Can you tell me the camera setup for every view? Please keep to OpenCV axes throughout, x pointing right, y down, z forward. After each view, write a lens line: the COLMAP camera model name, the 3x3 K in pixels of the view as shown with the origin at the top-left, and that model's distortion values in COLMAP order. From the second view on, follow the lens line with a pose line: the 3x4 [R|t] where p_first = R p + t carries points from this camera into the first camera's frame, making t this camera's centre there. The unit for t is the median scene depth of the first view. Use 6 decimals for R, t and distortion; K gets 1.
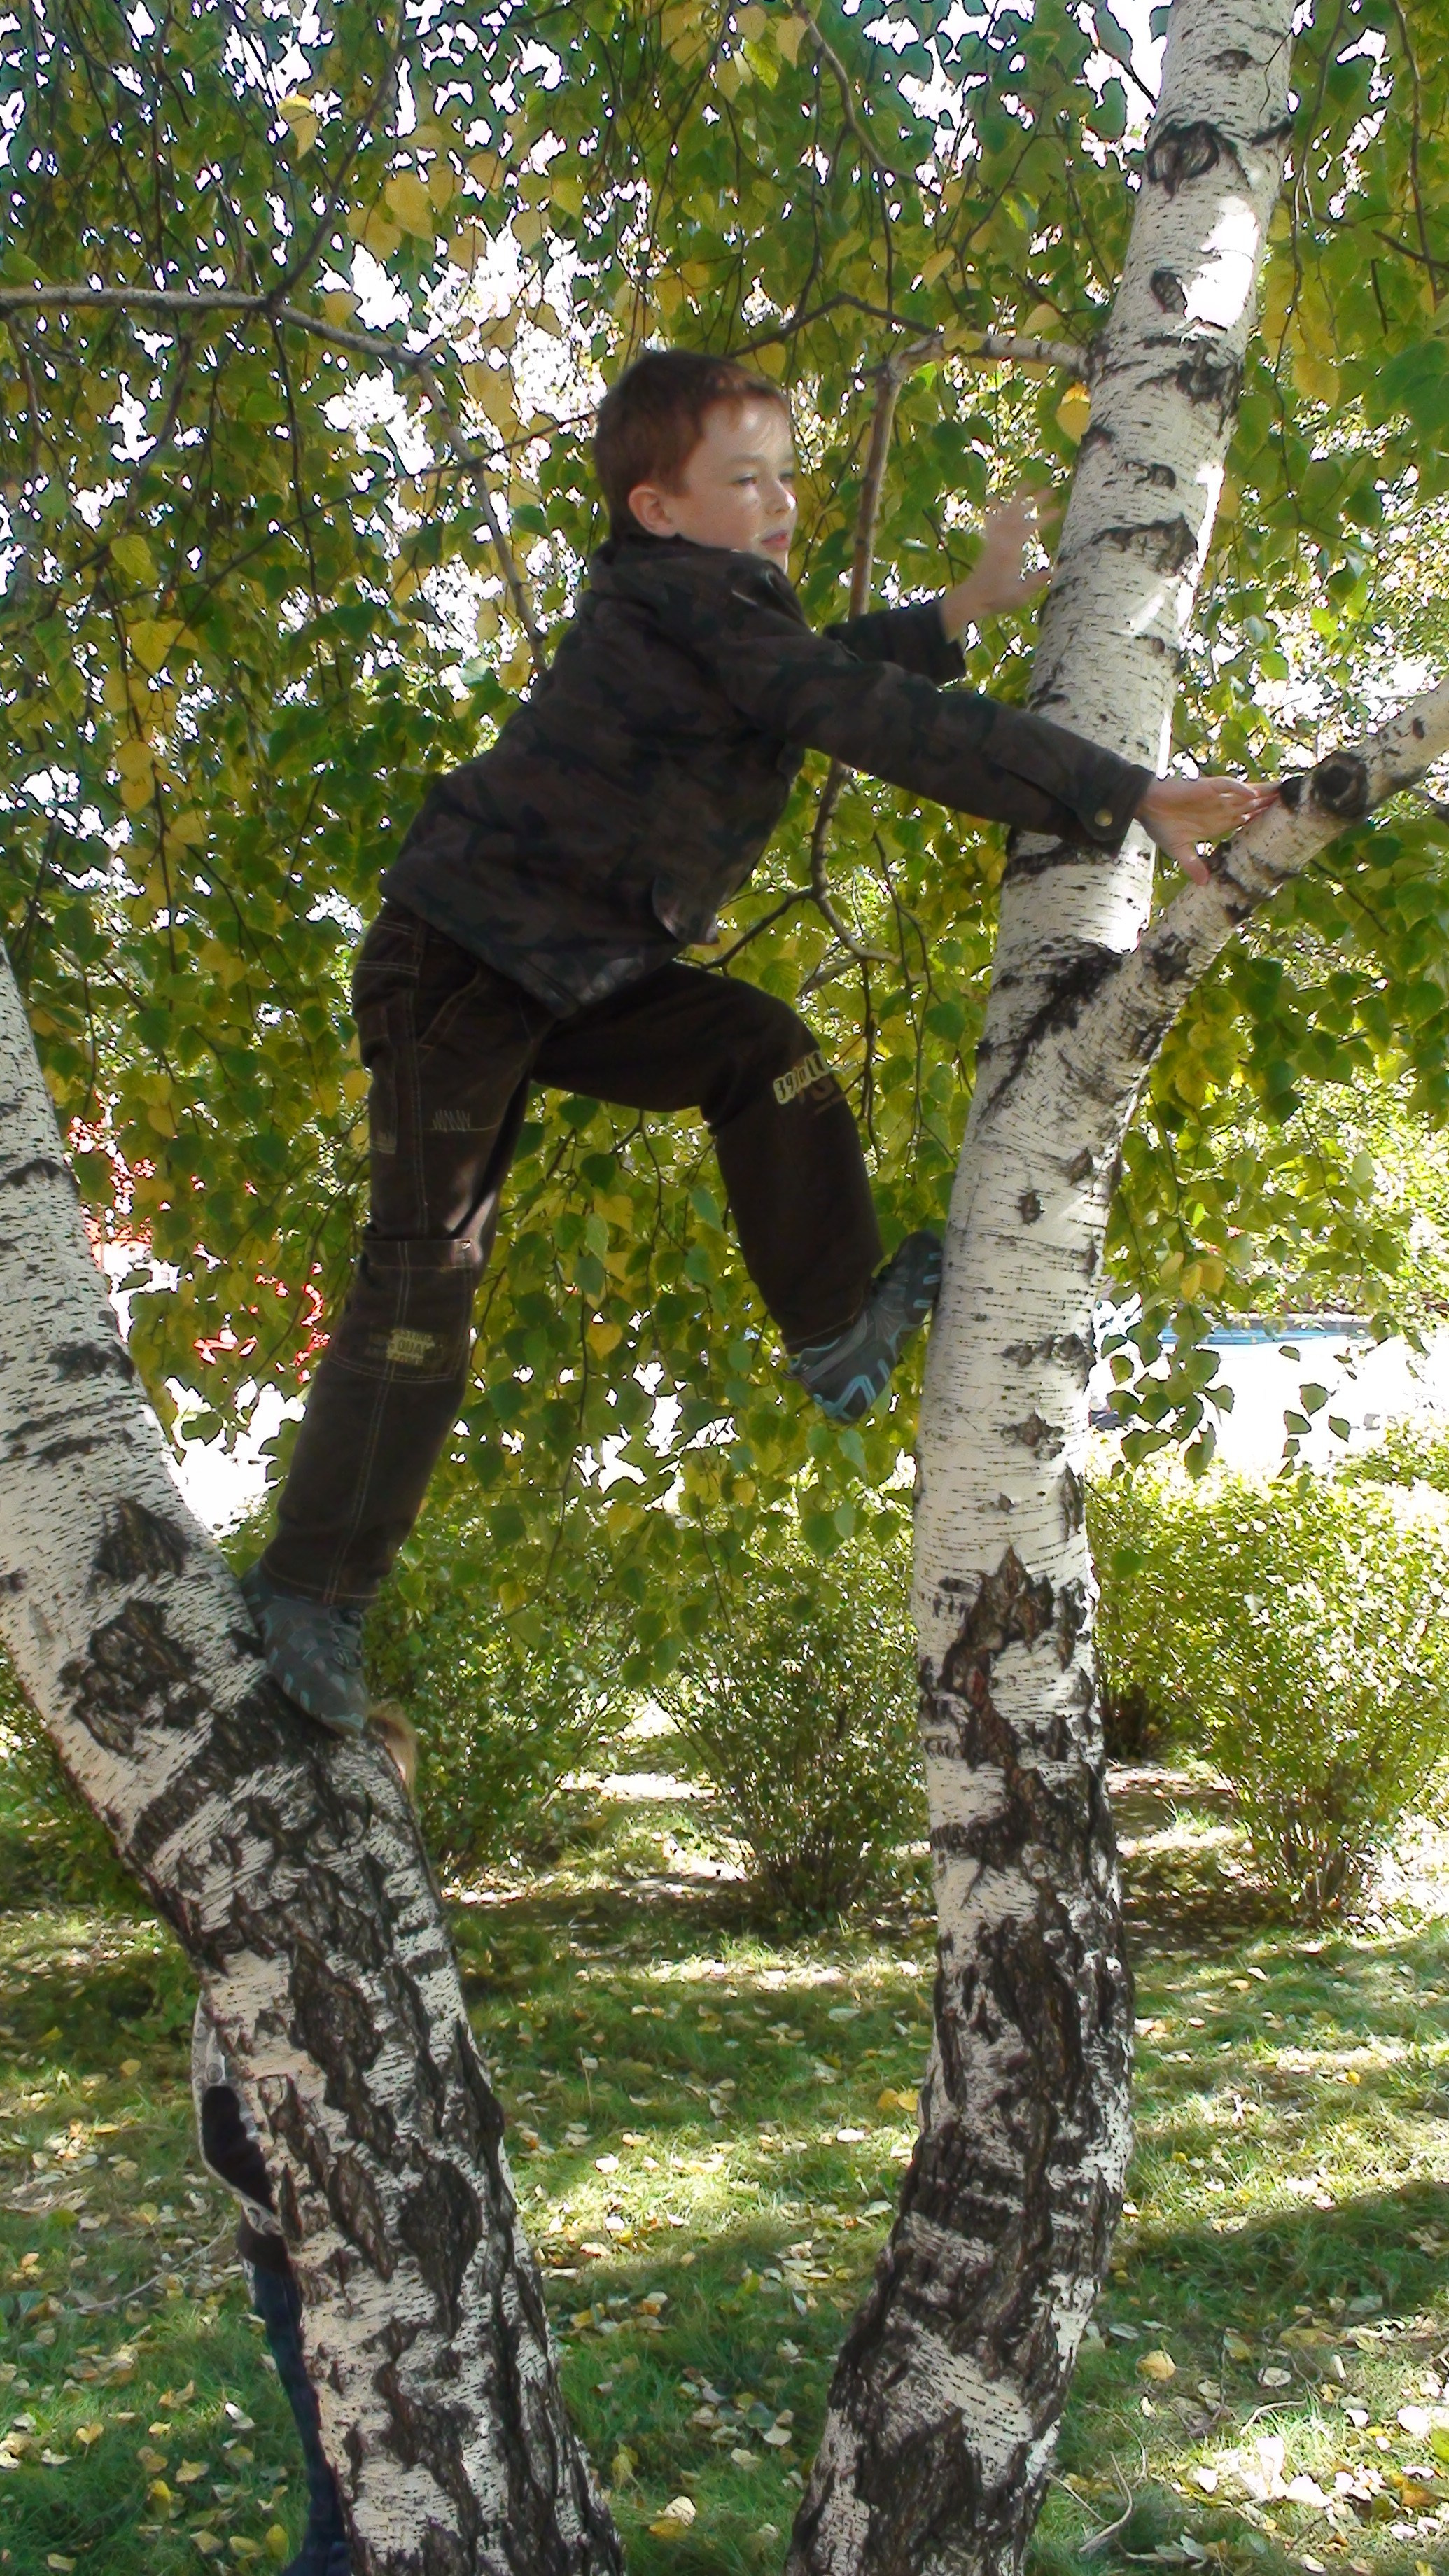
lens RADIAL K [[2847.9, 0, 723.8], [0, 2847.9, 1348.3], [0, 0, 1]] dist [-0.011913, 0.020692]
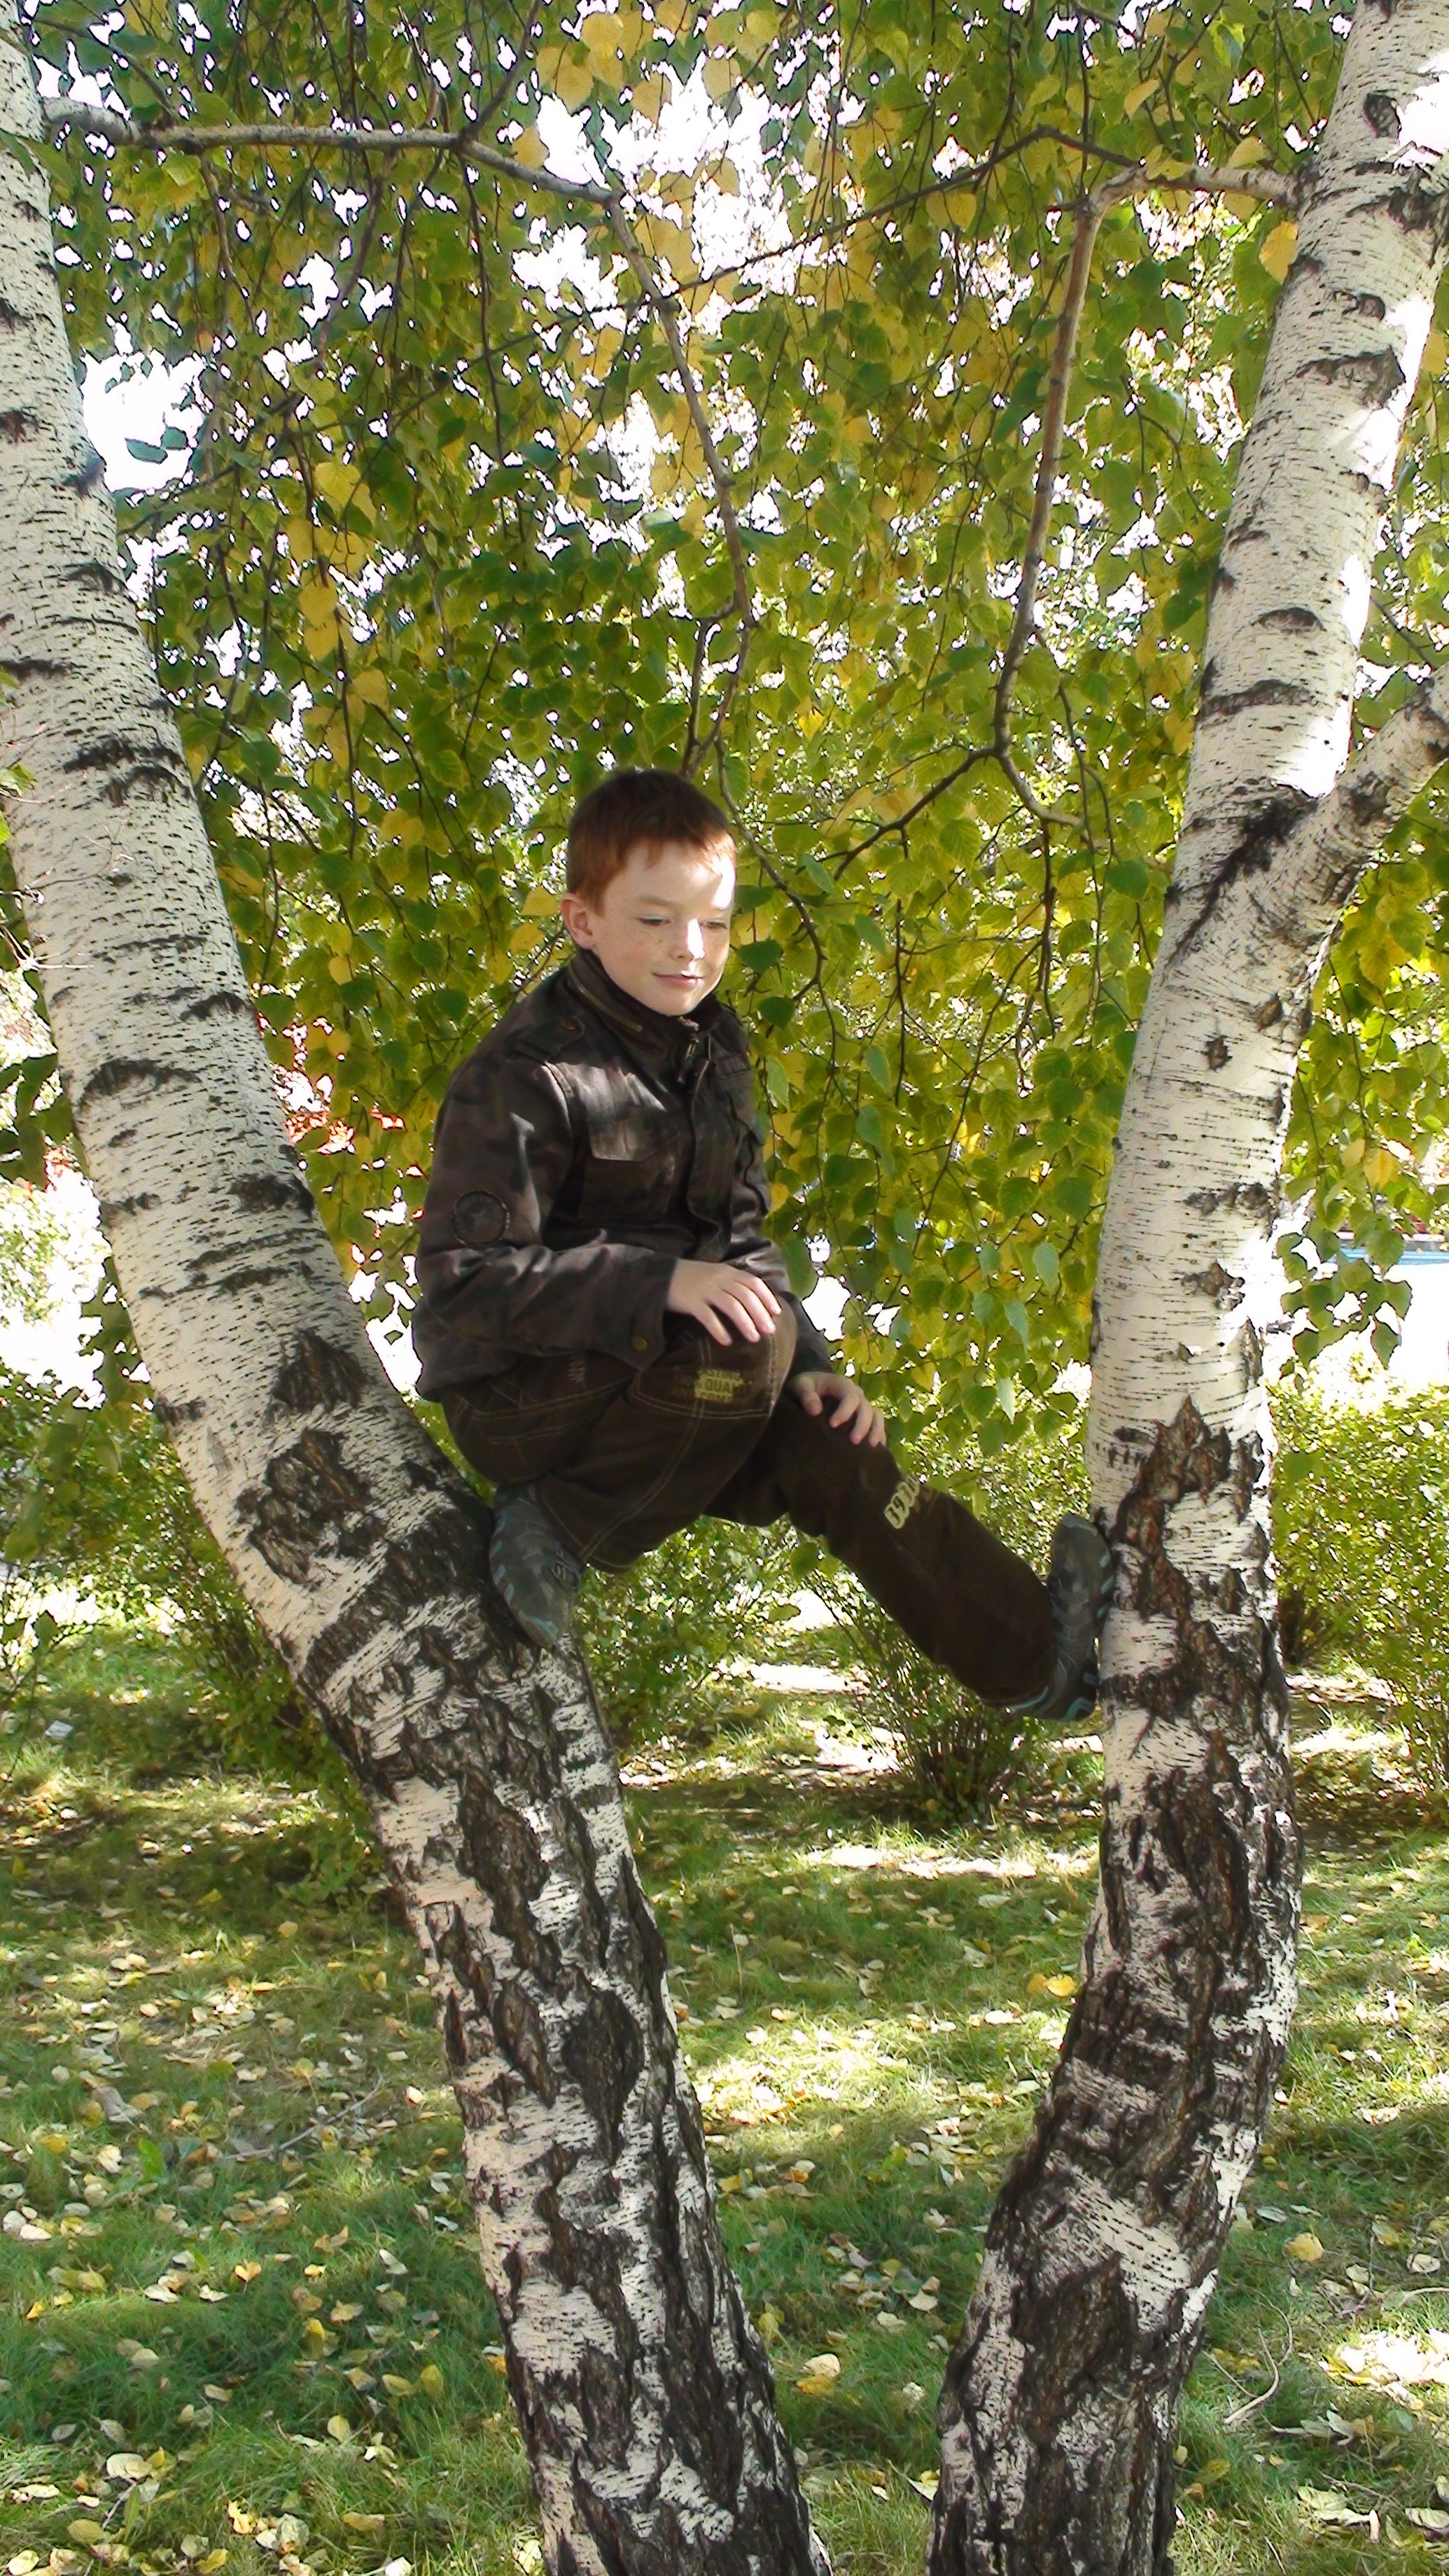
lens RADIAL K [[2847.9, 0, 723.8], [0, 2847.9, 1348.3], [0, 0, 1]] dist [-0.011913, 0.020692]
pose [[0.998341, 0.021293, -0.053502, -0.008136], [-0.019623, 0.999310, 0.031546, 0.025108], [0.054137, -0.030443, 0.998069, 0.003900]]
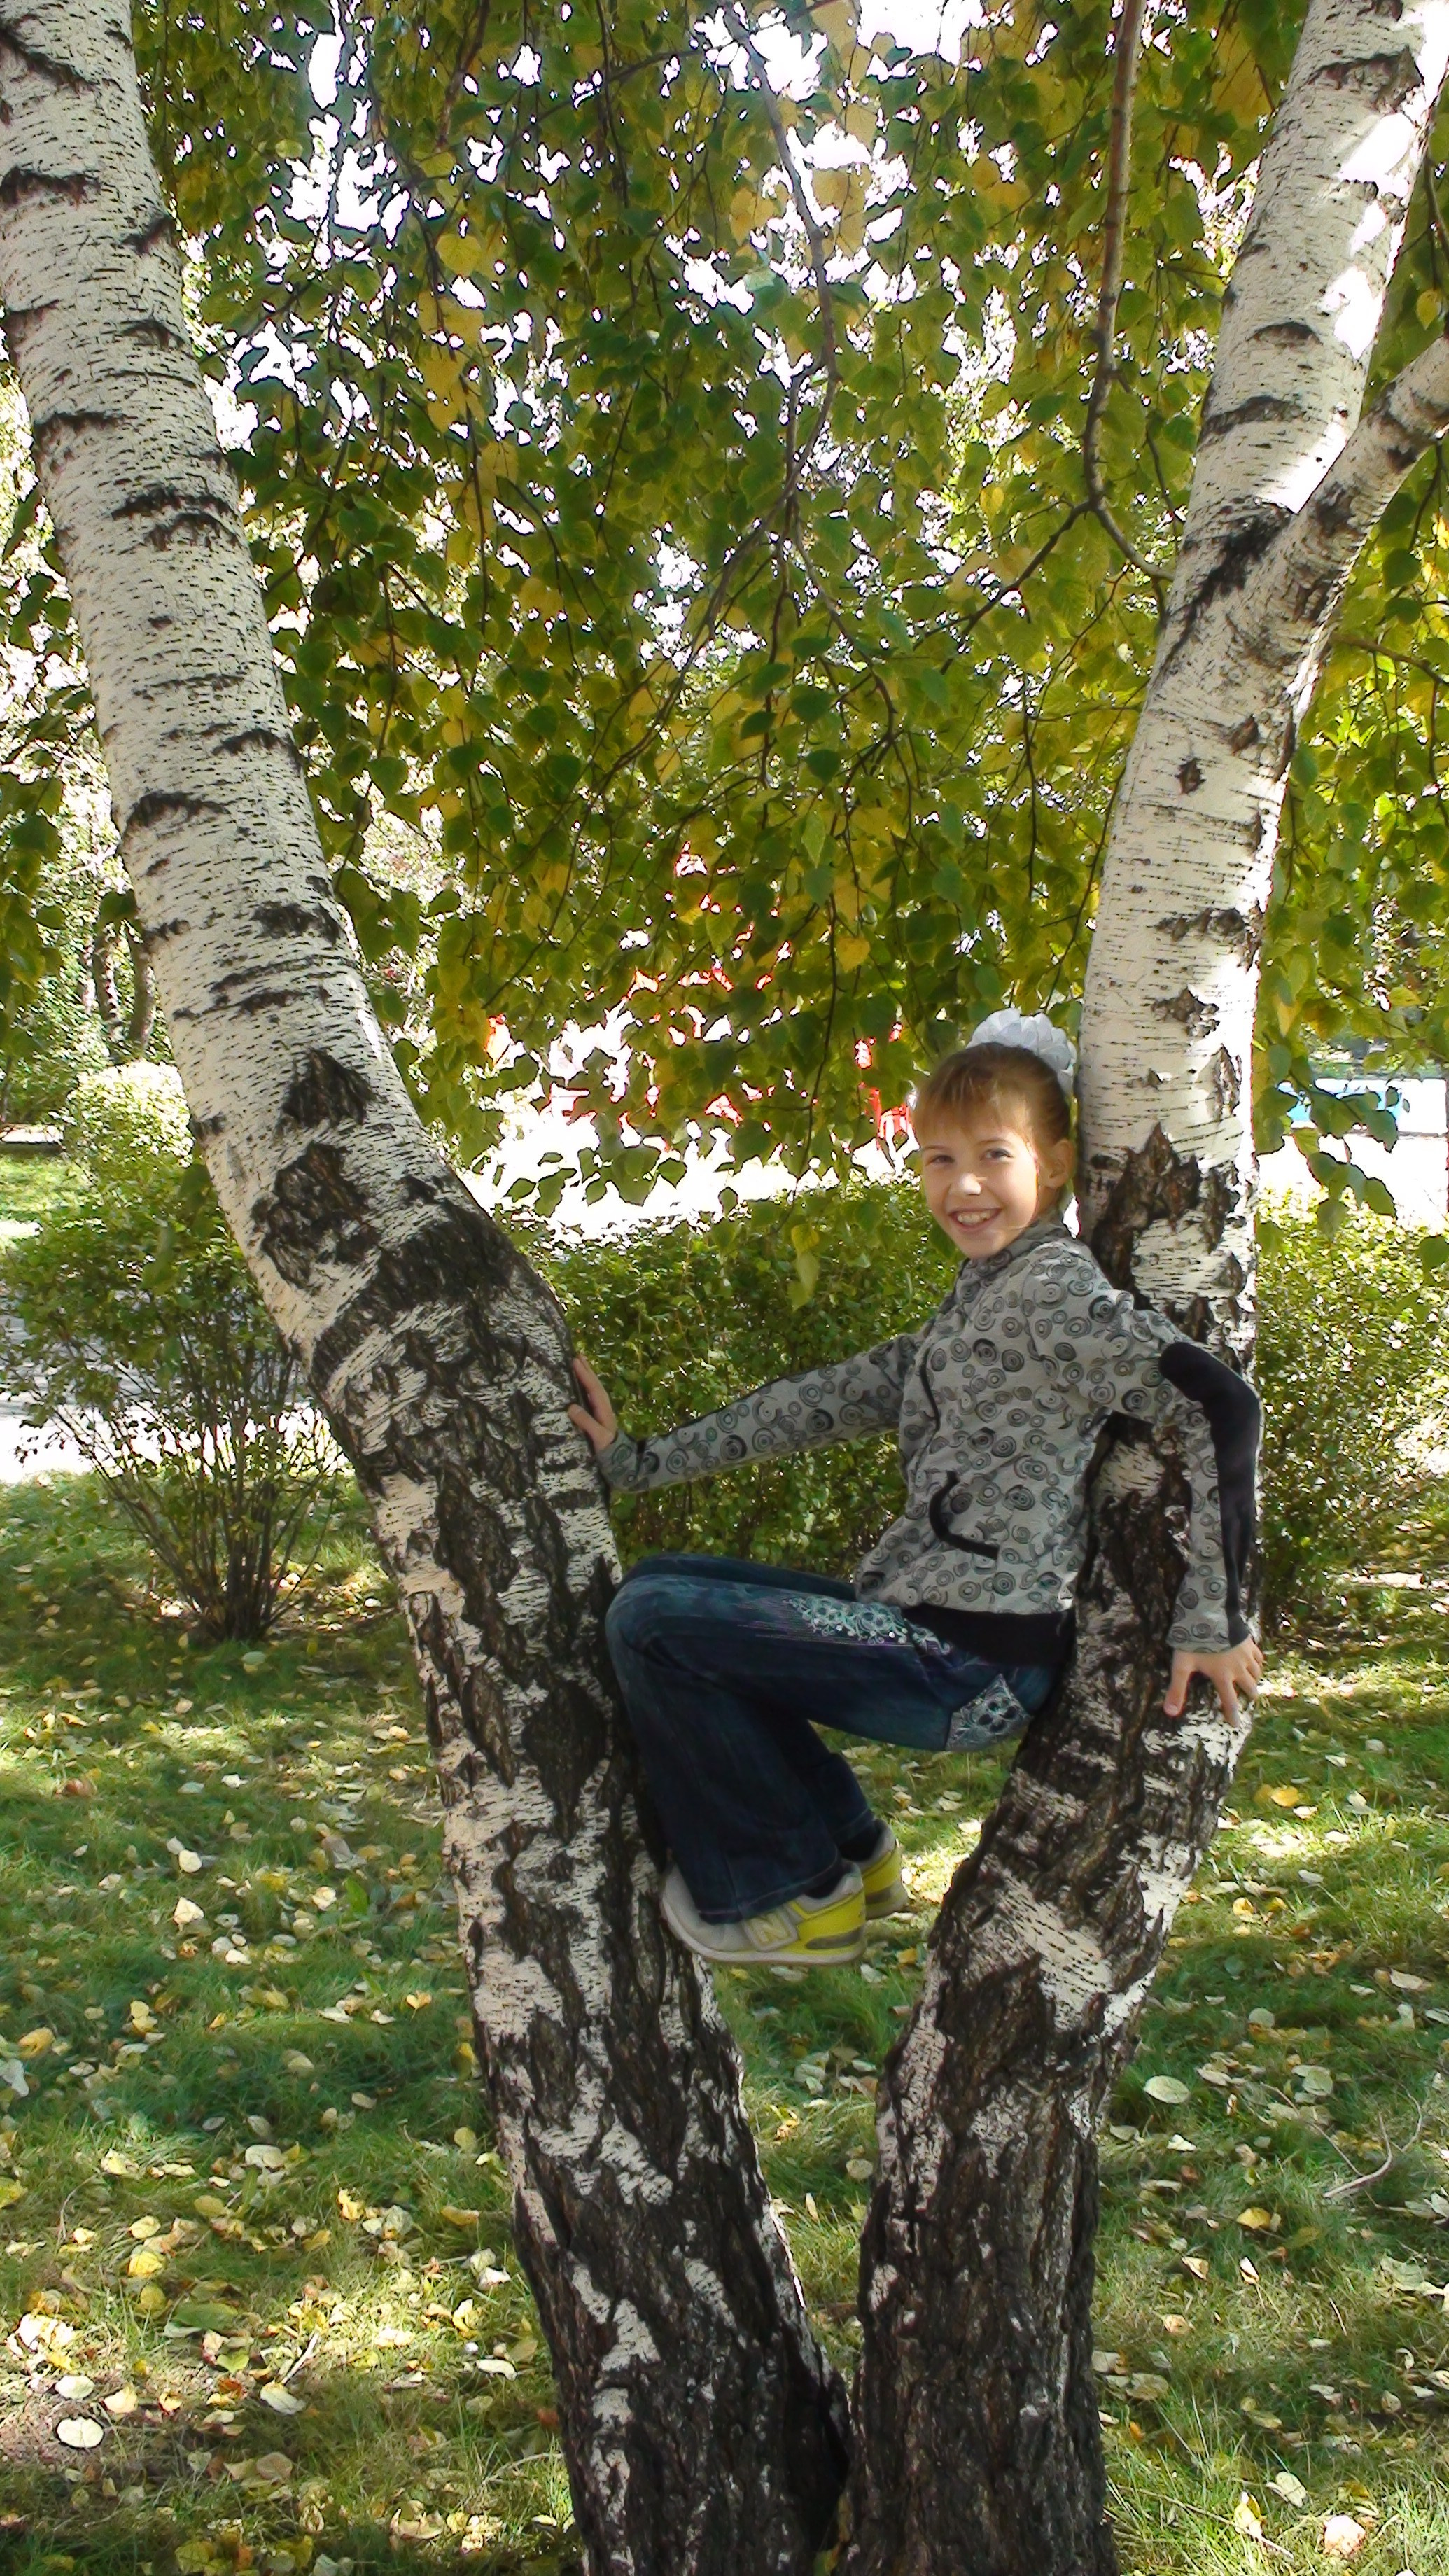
lens RADIAL K [[2844.1, 0, 718.9], [0, 2844.1, 1347.4], [0, 0, 1]] dist [-0.006272, 0.021551]
pose [[0.976015, 0.051102, -0.211620, 0.167564], [-0.034494, 0.996081, 0.081445, 0.073056], [0.214953, -0.072192, 0.973953, -0.004427]]
